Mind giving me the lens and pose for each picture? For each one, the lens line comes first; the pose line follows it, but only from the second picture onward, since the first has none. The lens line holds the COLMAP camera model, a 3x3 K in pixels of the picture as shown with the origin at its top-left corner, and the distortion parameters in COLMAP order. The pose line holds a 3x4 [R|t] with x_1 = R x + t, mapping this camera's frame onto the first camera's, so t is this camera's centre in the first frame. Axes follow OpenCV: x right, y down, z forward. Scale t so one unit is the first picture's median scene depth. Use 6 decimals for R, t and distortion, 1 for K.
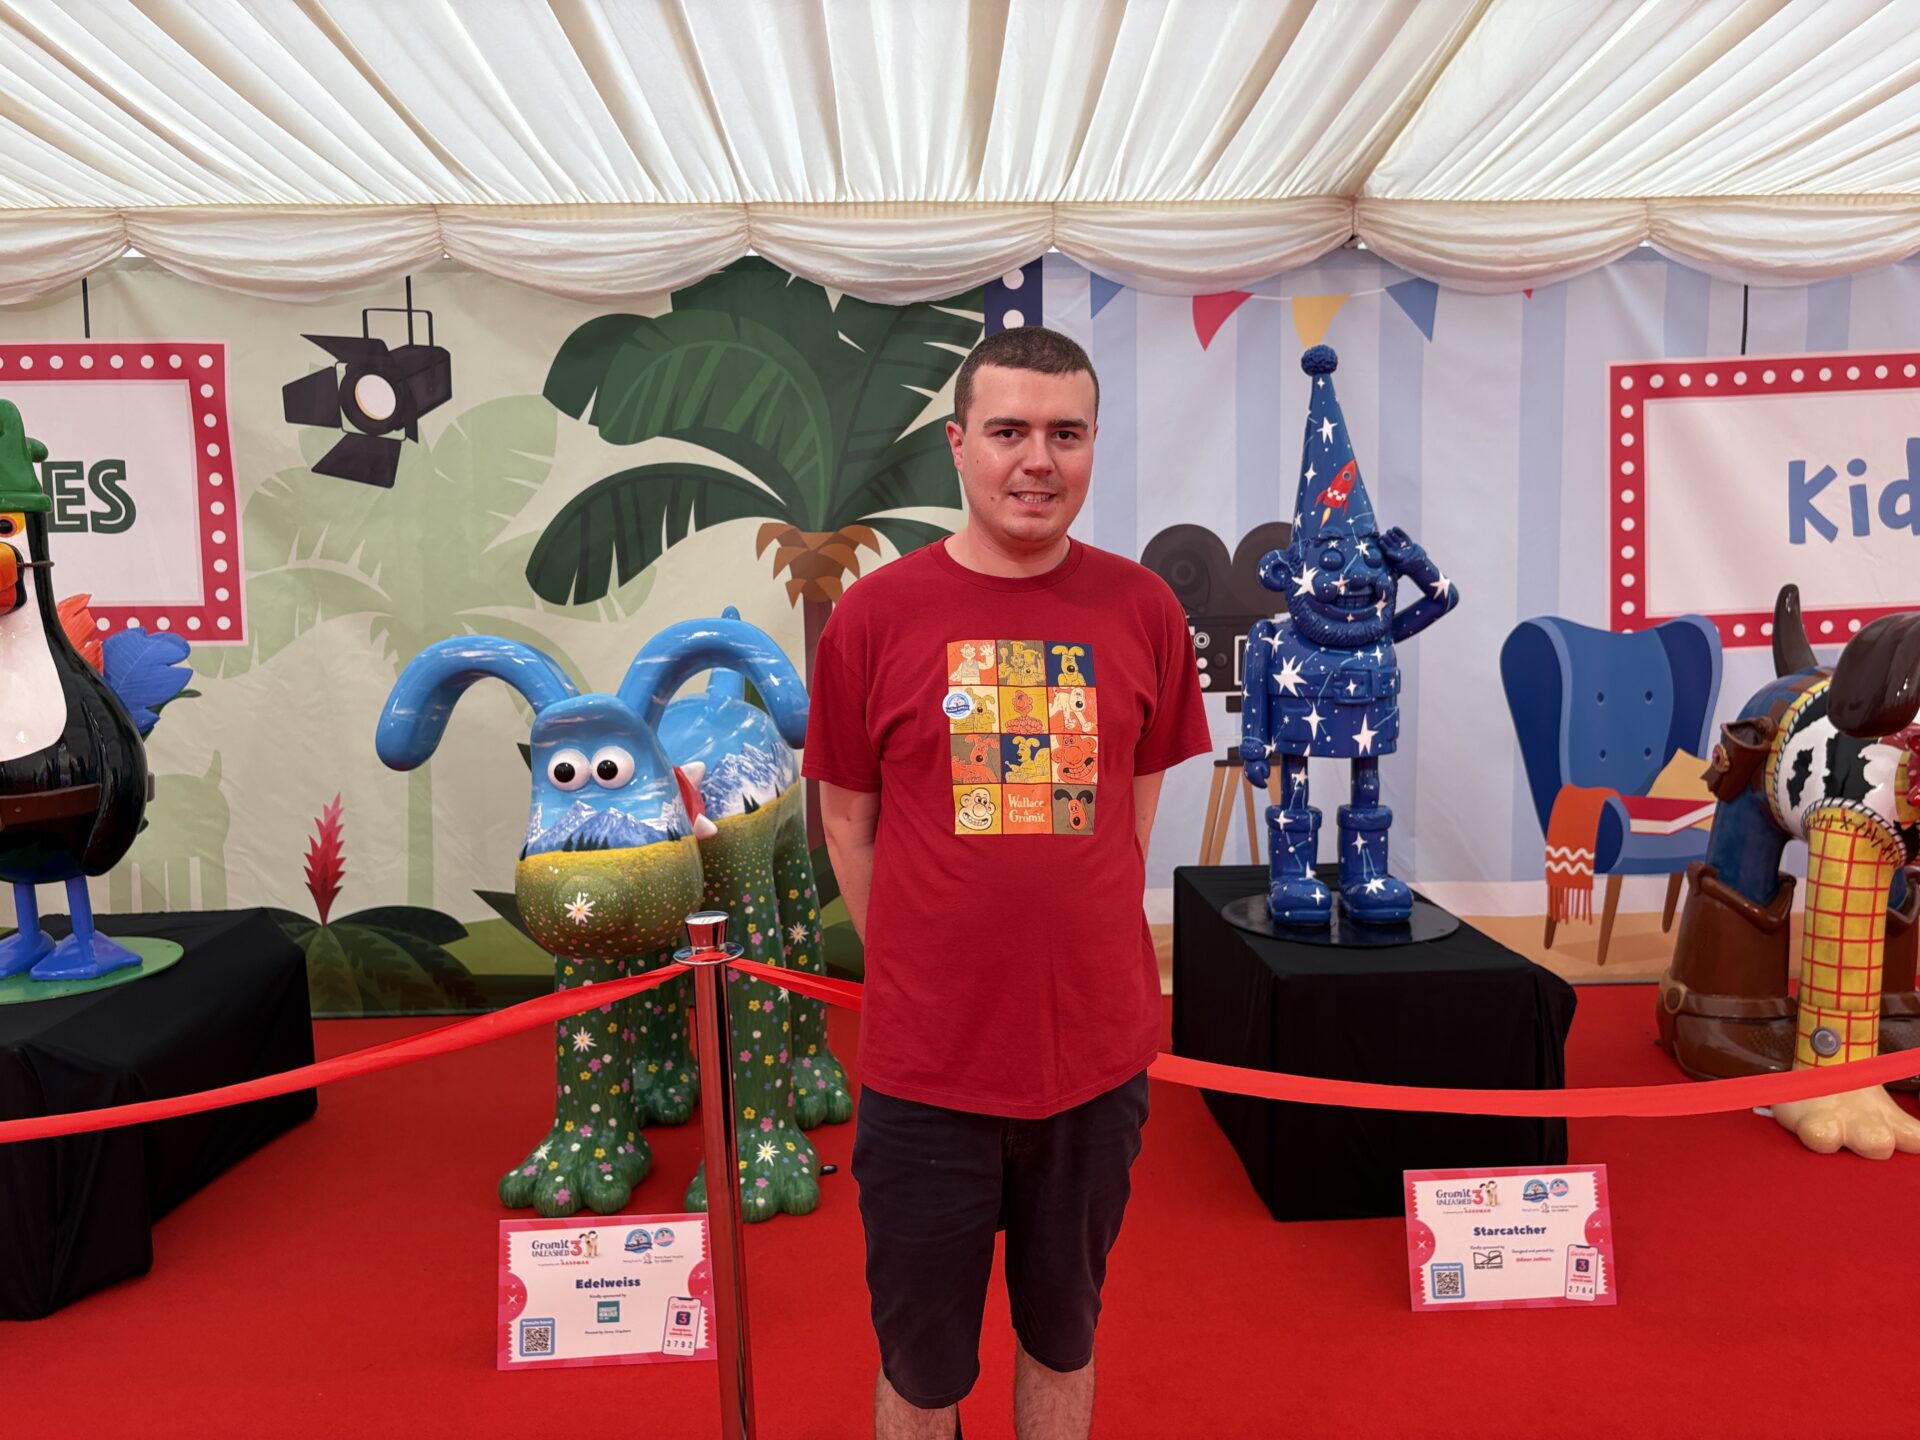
lens RADIAL K [[1433.1, 0, 962.9], [0, 1433.1, 761.2], [0, 0, 1]] dist [0.018399, -0.011418]
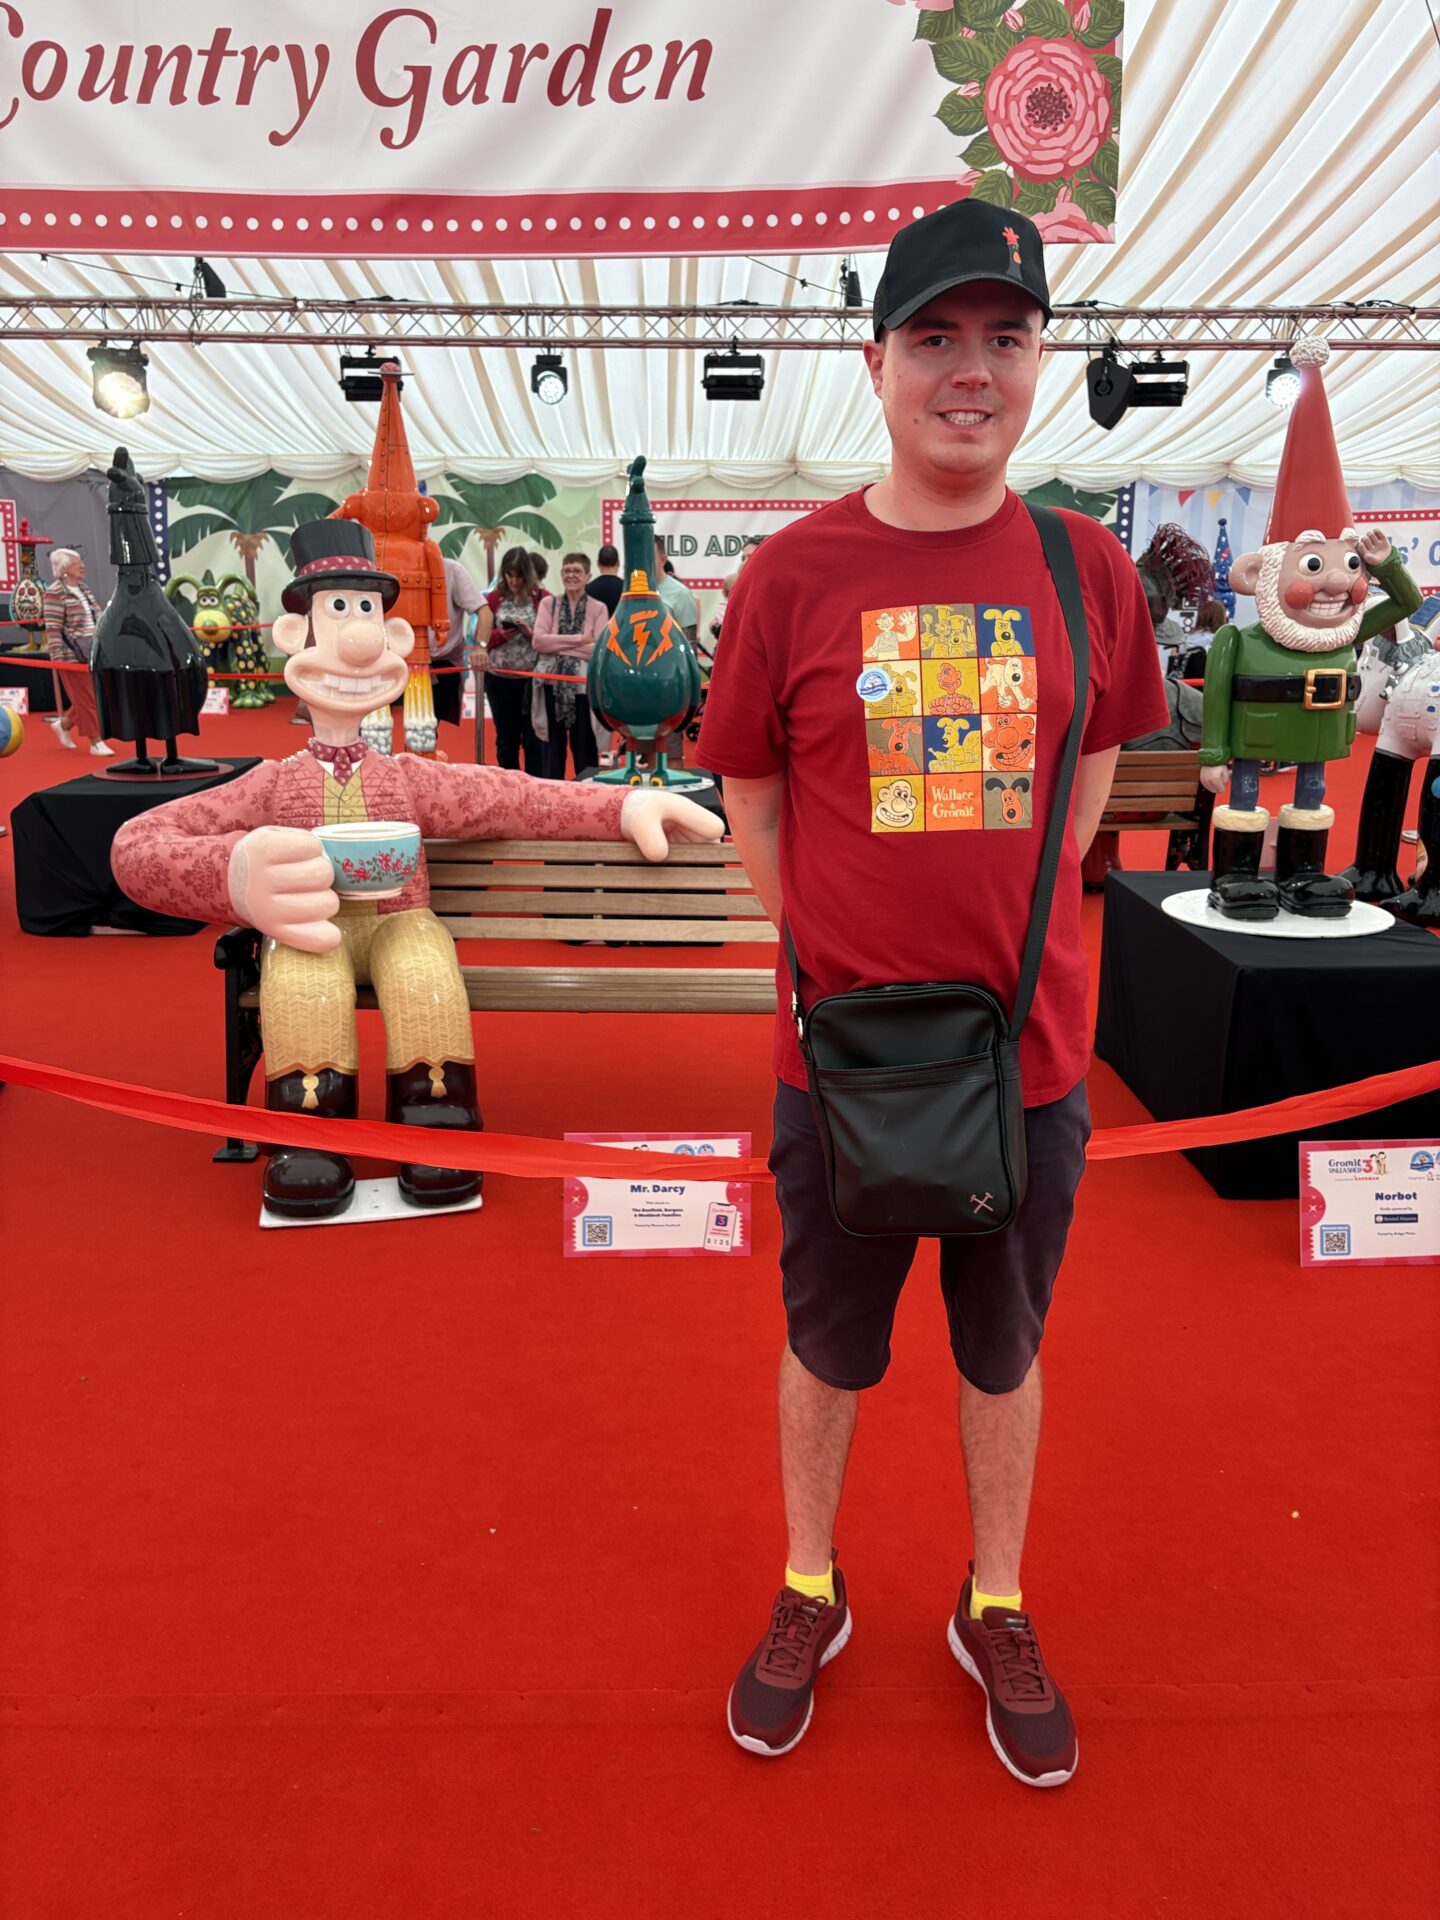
lens RADIAL K [[1433.1, 0, 720.0], [0, 1433.1, 960.0], [0, 0, 1]] dist [0.018399, -0.011418]
pose [[0.999778, 0.017687, 0.011493, -0.958195], [-0.019226, 0.988265, 0.151531, 0.283264], [-0.008678, -0.151718, 0.988386, -2.557923]]
